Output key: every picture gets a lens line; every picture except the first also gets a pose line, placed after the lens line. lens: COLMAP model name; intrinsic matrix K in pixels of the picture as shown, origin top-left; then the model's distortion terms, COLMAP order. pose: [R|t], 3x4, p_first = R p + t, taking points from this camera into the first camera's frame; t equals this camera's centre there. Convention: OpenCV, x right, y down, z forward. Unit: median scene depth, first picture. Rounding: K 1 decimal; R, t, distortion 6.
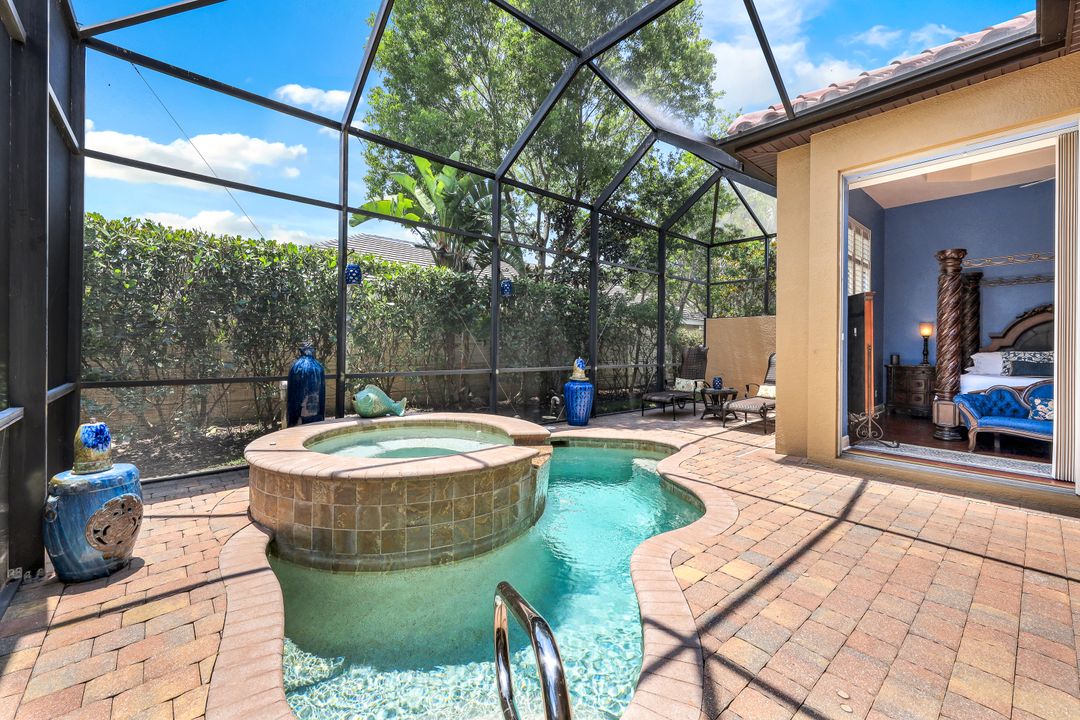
lens RADIAL K [[433.6, 0, 538.6], [0, 433.6, 350.2], [0, 0, 1]] dist [0.001543, 0.000274]
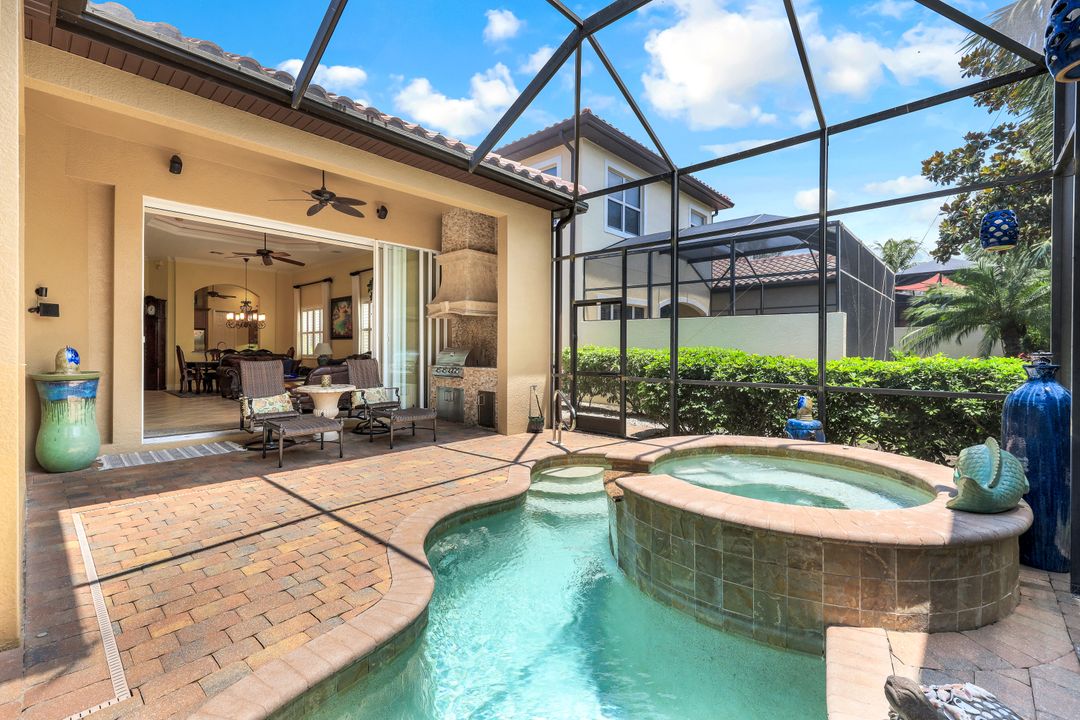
lens RADIAL K [[464.9, 0, 540.0], [0, 464.9, 353.9], [0, 0, 1]] dist [0.000140, 0.000623]
pose [[-0.993078, -0.015264, -0.116460, 0.369567], [-0.016481, 0.999819, 0.009488, -0.026651], [0.116294, 0.011341, -0.993150, 2.643012]]
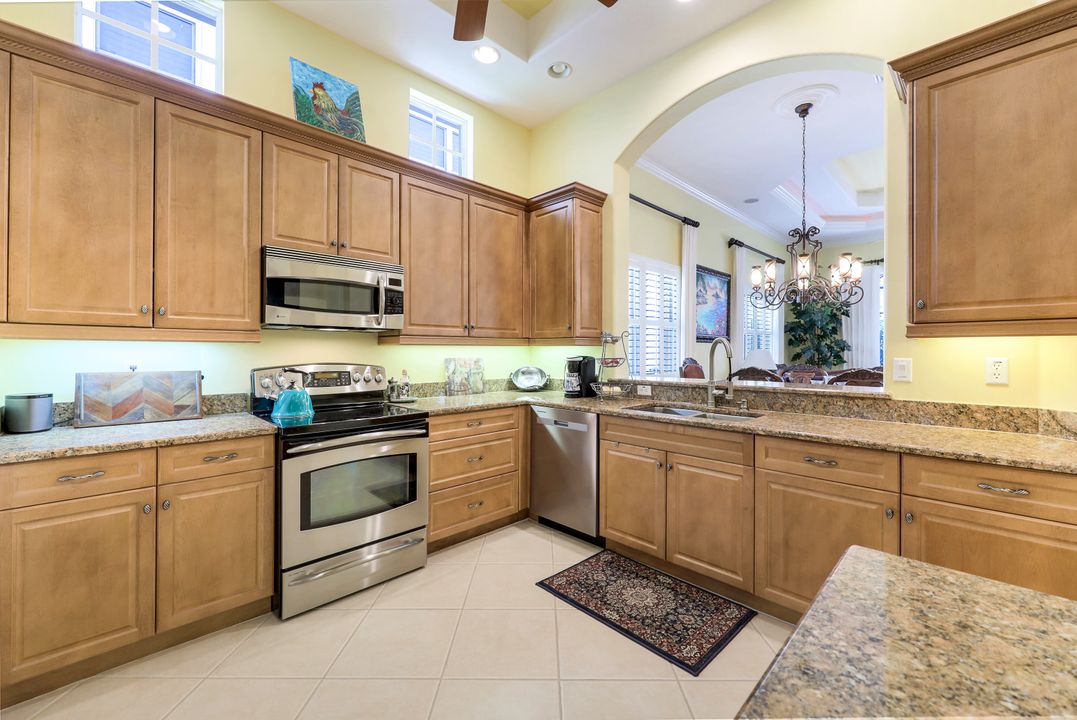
lens RADIAL K [[435.9, 0, 543.8], [0, 435.9, 348.6], [0, 0, 1]] dist [-0.001338, -0.000309]
pose [[0.067628, -0.018497, -0.997539, 4.263773], [-0.002049, 0.999823, -0.018678, -0.016513], [0.997708, 0.003307, 0.067578, -3.435618]]
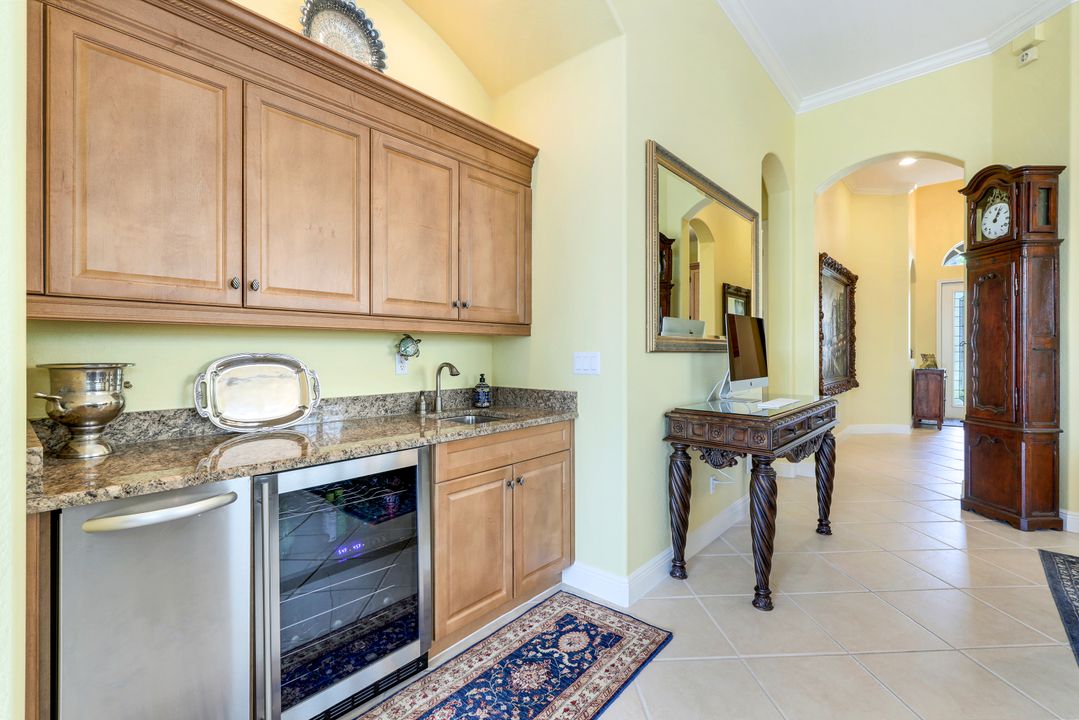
lens RADIAL K [[472.0, 0, 536.4], [0, 472.0, 352.0], [0, 0, 1]] dist [0.000508, -0.000018]
pose [[-0.125053, -0.011828, 0.992080, 2.613816], [0.003292, 0.999918, 0.012336, -0.024489], [-0.992145, 0.004809, -0.125003, -1.092836]]
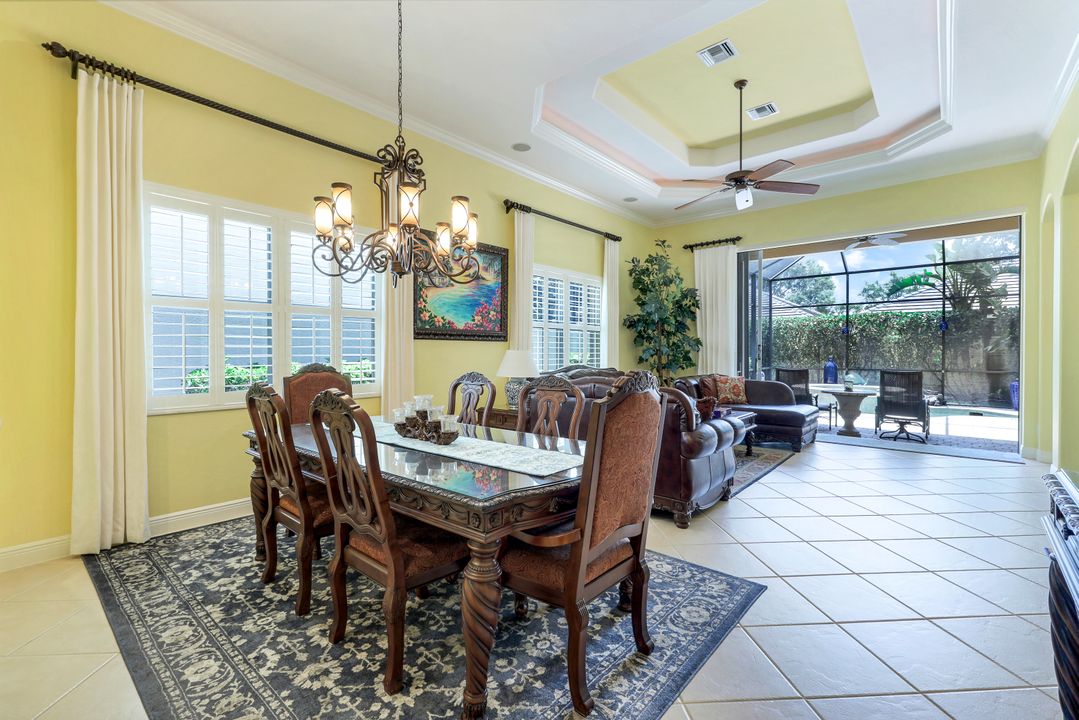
lens RADIAL K [[473.7, 0, 541.8], [0, 473.7, 355.3], [0, 0, 1]] dist [0.003774, 0.000814]
pose [[0.148542, -0.009173, -0.988864, 3.836683], [0.004921, 0.999951, -0.008537, -0.017747], [0.988894, -0.003599, 0.148580, -2.270902]]
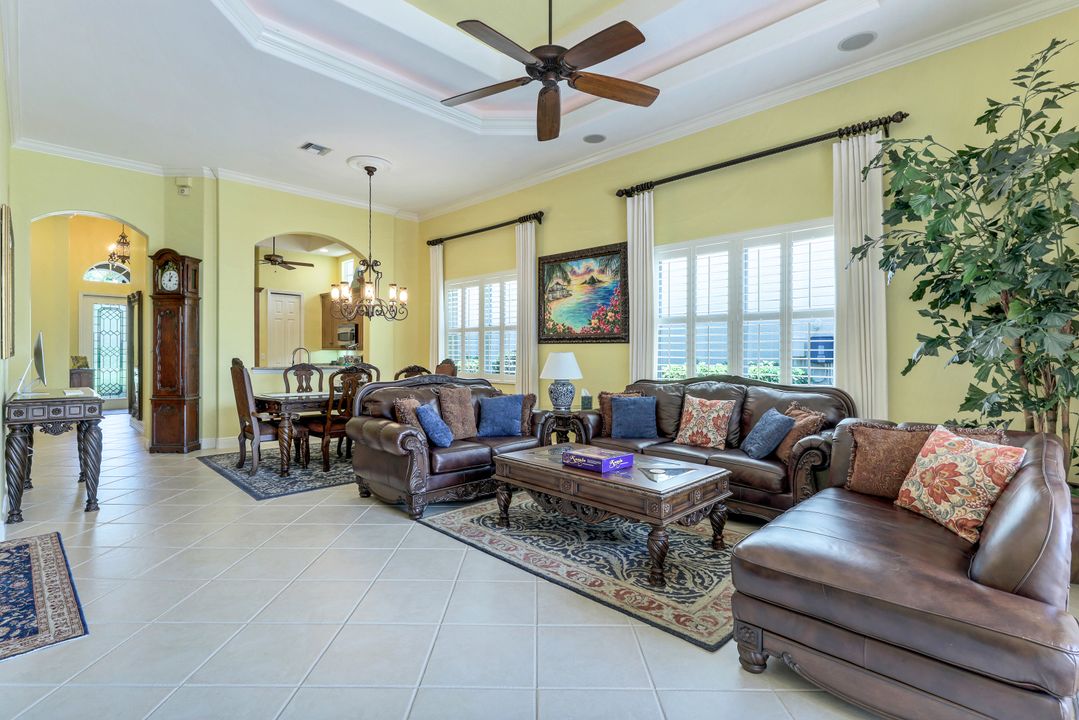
lens RADIAL K [[508.2, 0, 536.8], [0, 508.2, 357.8], [0, 0, 1]] dist [-0.000598, -0.000609]
pose [[-0.997044, -0.017530, -0.074809, 2.191335], [-0.018352, 0.999778, 0.010309, -0.053304], [0.074612, 0.011652, -0.997145, 0.013756]]
